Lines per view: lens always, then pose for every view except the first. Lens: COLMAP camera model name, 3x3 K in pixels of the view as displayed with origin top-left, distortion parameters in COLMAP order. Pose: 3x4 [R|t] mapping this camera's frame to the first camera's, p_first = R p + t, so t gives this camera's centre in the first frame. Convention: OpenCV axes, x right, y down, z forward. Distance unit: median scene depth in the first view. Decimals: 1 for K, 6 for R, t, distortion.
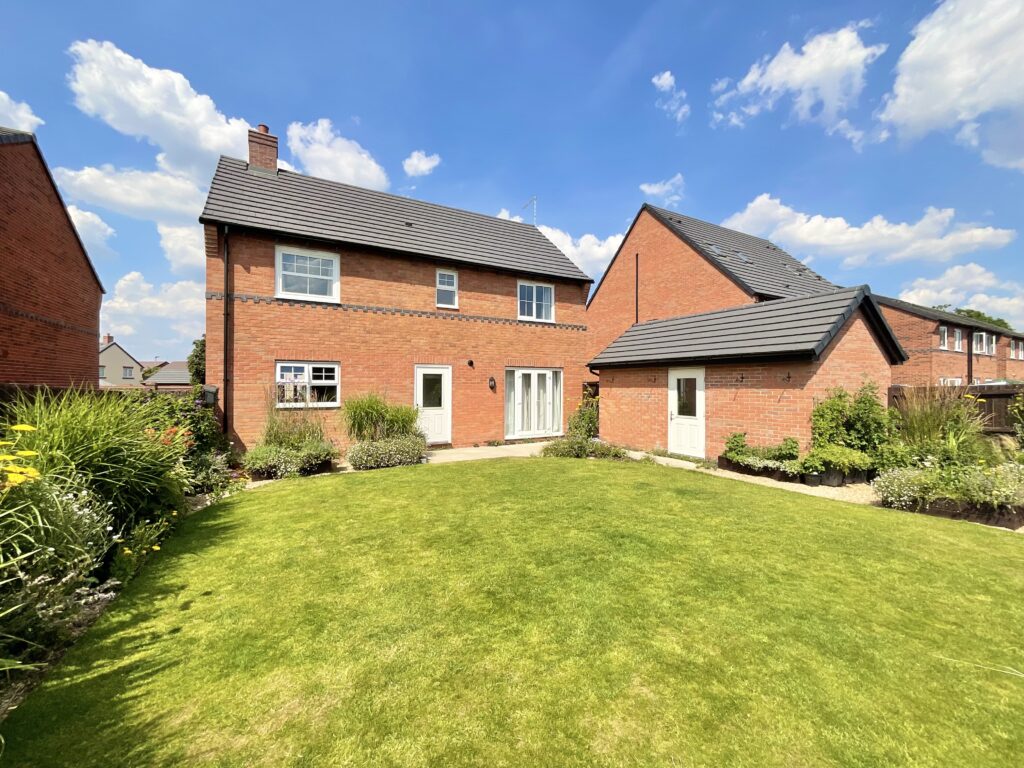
lens RADIAL K [[418.2, 0, 511.5], [0, 418.2, 384.9], [0, 0, 1]] dist [-0.002841, 0.000874]
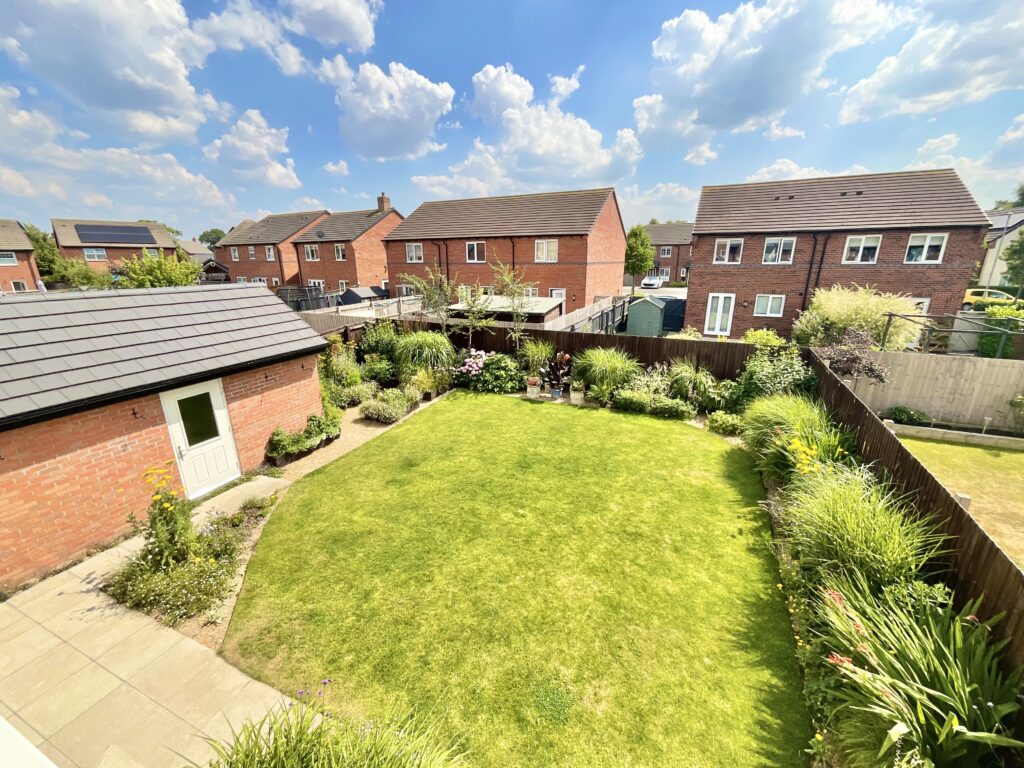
lens RADIAL K [[418.2, 0, 514.7], [0, 418.2, 385.5], [0, 0, 1]] dist [-0.002841, 0.000874]
pose [[-0.615391, -0.229346, 0.754118, -0.462237], [0.001390, 0.956416, 0.292004, -0.232549], [-0.788220, 0.180745, -0.588251, 0.904998]]
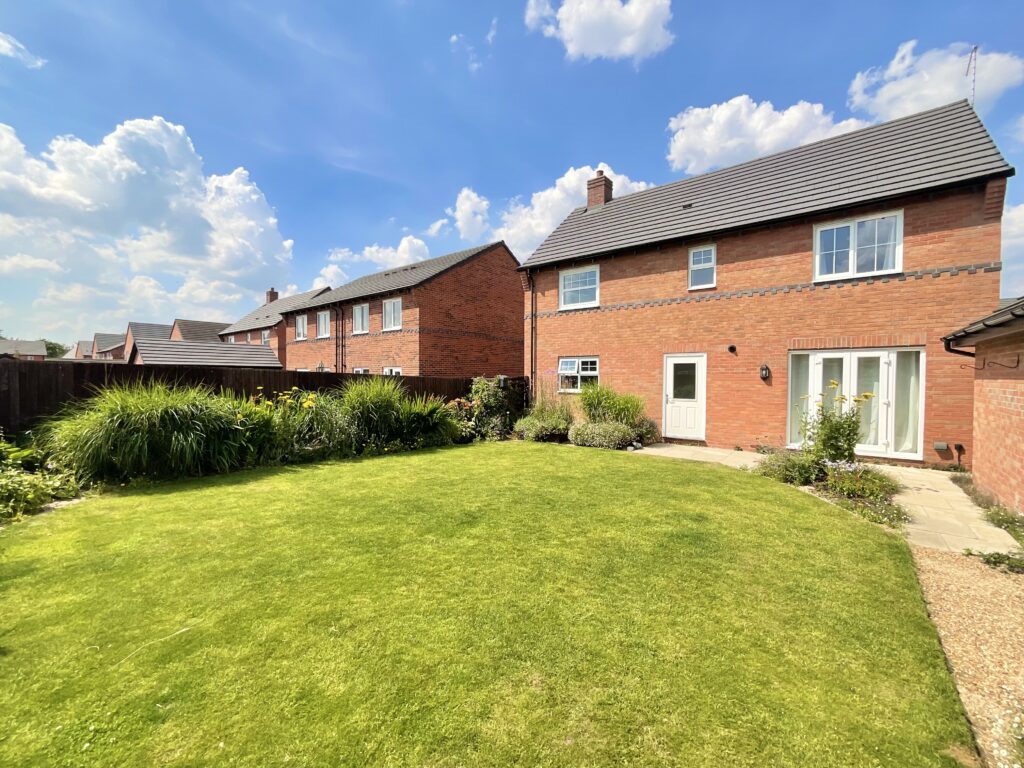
lens RADIAL K [[418.2, 0, 511.7], [0, 418.2, 382.1], [0, 0, 1]] dist [-0.002841, 0.000874]
pose [[0.376432, 0.012777, -0.926356, 0.554877], [-0.000555, 0.999908, 0.013566, 0.003425], [0.926444, -0.004592, 0.376404, 0.304724]]
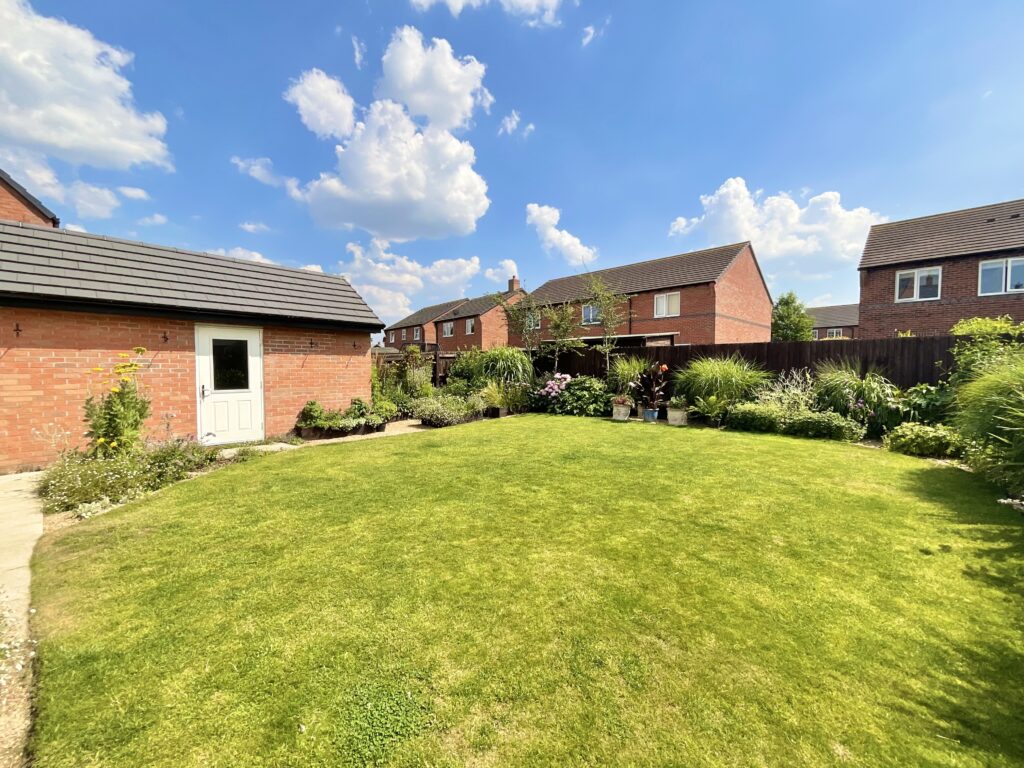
lens RADIAL K [[418.2, 0, 512.8], [0, 418.2, 389.5], [0, 0, 1]] dist [-0.002841, 0.000874]
pose [[-0.321556, -0.050481, 0.945544, -0.419711], [-0.002509, 0.998620, 0.052462, 0.030456], [-0.946887, 0.014497, -0.321239, 0.701584]]
